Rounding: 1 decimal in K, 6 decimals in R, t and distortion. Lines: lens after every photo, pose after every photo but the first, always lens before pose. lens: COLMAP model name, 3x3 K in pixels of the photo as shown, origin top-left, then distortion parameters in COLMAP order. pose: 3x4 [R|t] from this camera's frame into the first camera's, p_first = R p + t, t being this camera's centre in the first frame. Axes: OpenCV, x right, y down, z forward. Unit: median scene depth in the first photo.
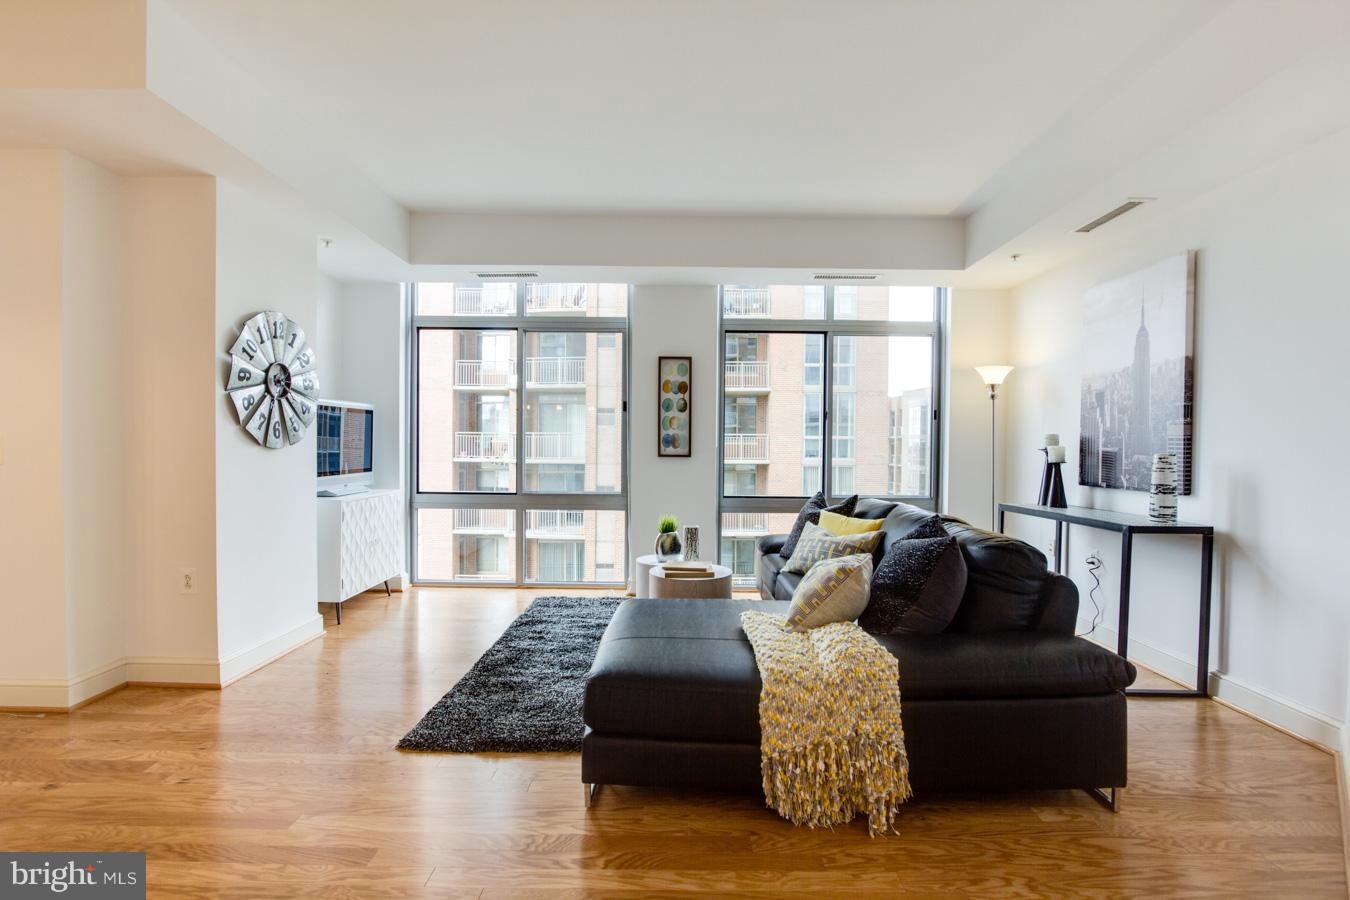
lens RADIAL K [[626.5, 0, 678.9], [0, 626.5, 457.0], [0, 0, 1]] dist [-0.015219, 0.000798]
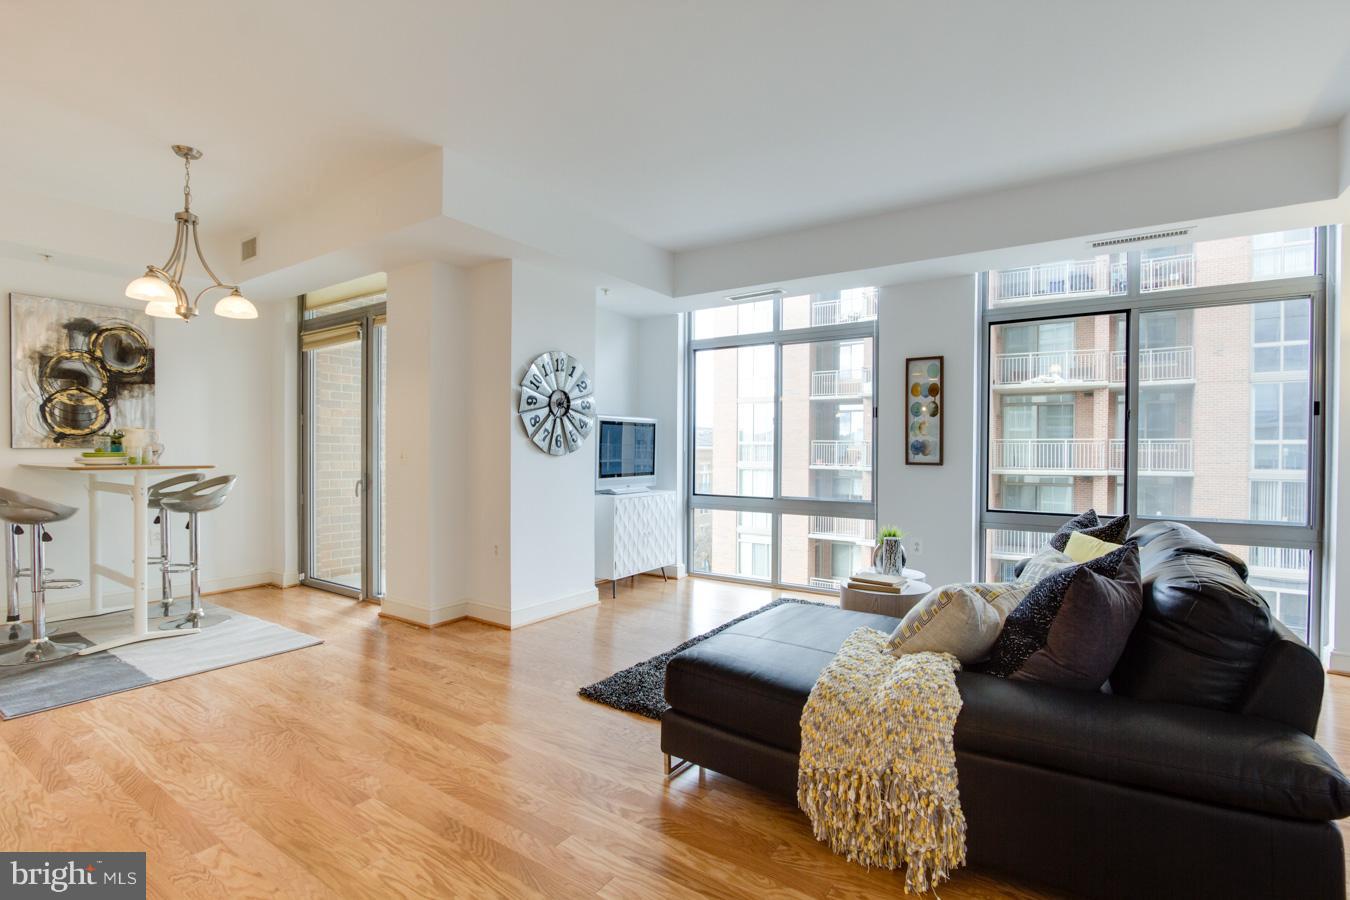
lens RADIAL K [[626.5, 0, 678.9], [0, 626.5, 457.0], [0, 0, 1]] dist [-0.015219, 0.000798]
pose [[0.833022, 0.002286, -0.553235, 0.274804], [-0.009419, 0.999905, -0.010051, 0.000833], [0.553159, 0.013583, 0.832965, 0.038991]]
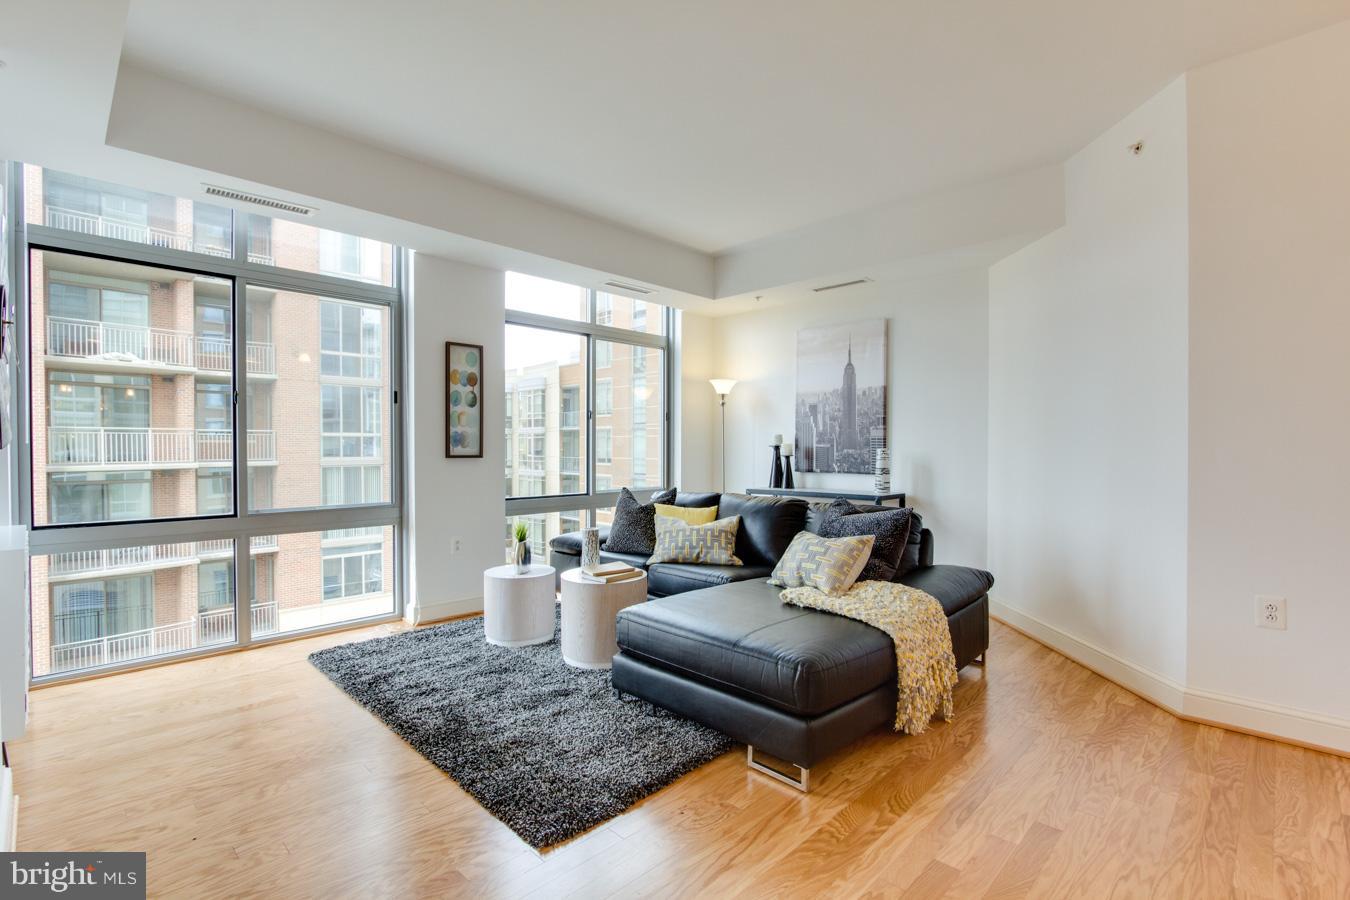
lens RADIAL K [[626.5, 0, 678.9], [0, 626.5, 457.0], [0, 0, 1]] dist [-0.015219, 0.000798]
pose [[0.696950, -0.020483, 0.716827, -0.578244], [0.017324, 0.999781, 0.011725, -0.008694], [-0.716910, 0.004247, 0.697152, 0.235772]]
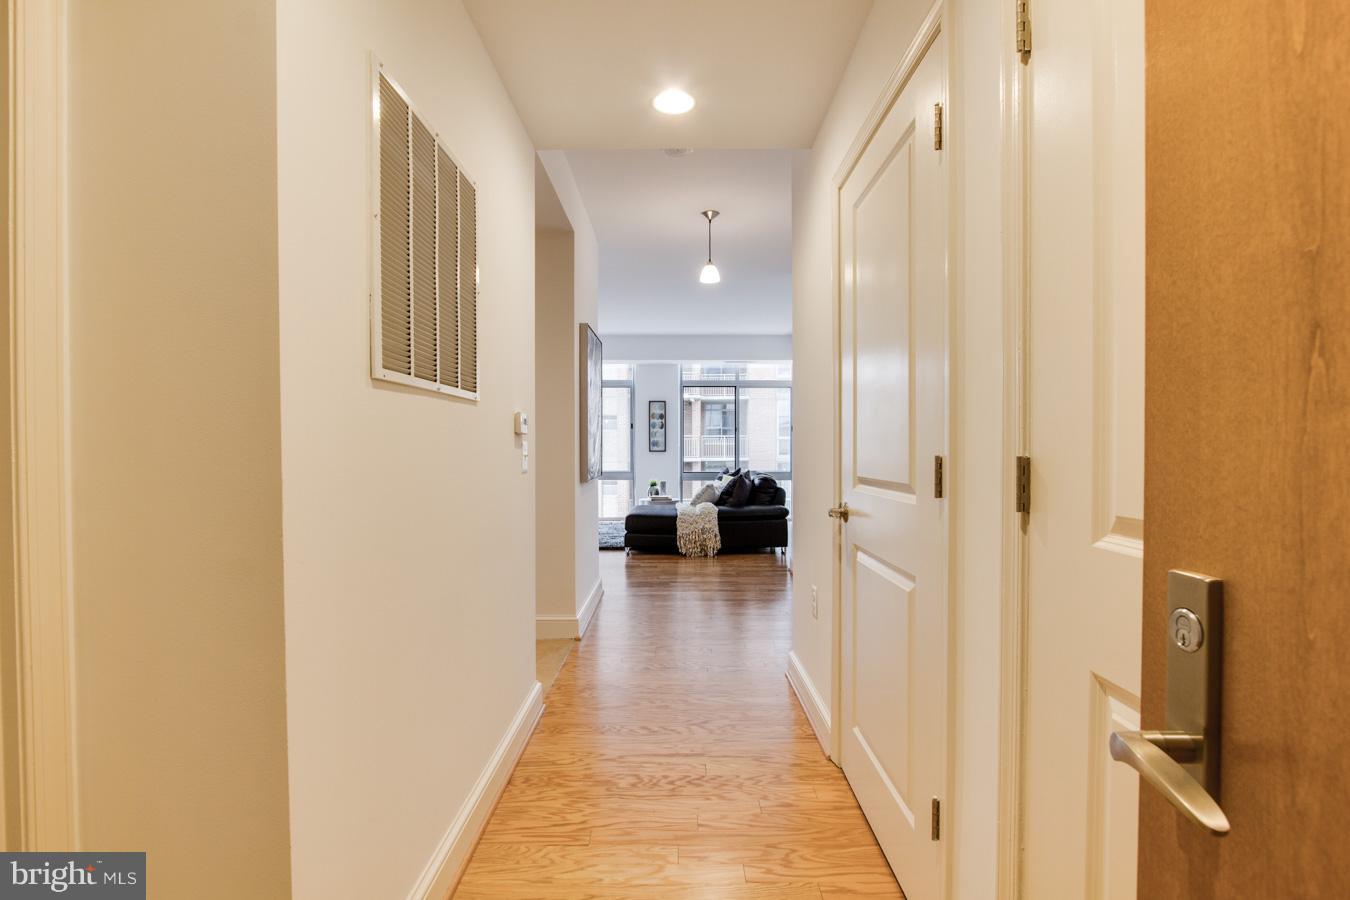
lens RADIAL K [[630.1, 0, 687.3], [0, 630.1, 450.0], [0, 0, 1]] dist [-0.014544, 0.000236]
pose [[0.999812, -0.009548, 0.016856, 0.071800], [0.009762, 0.999873, -0.012632, 0.027178], [-0.016733, 0.012795, 0.999778, -1.317774]]
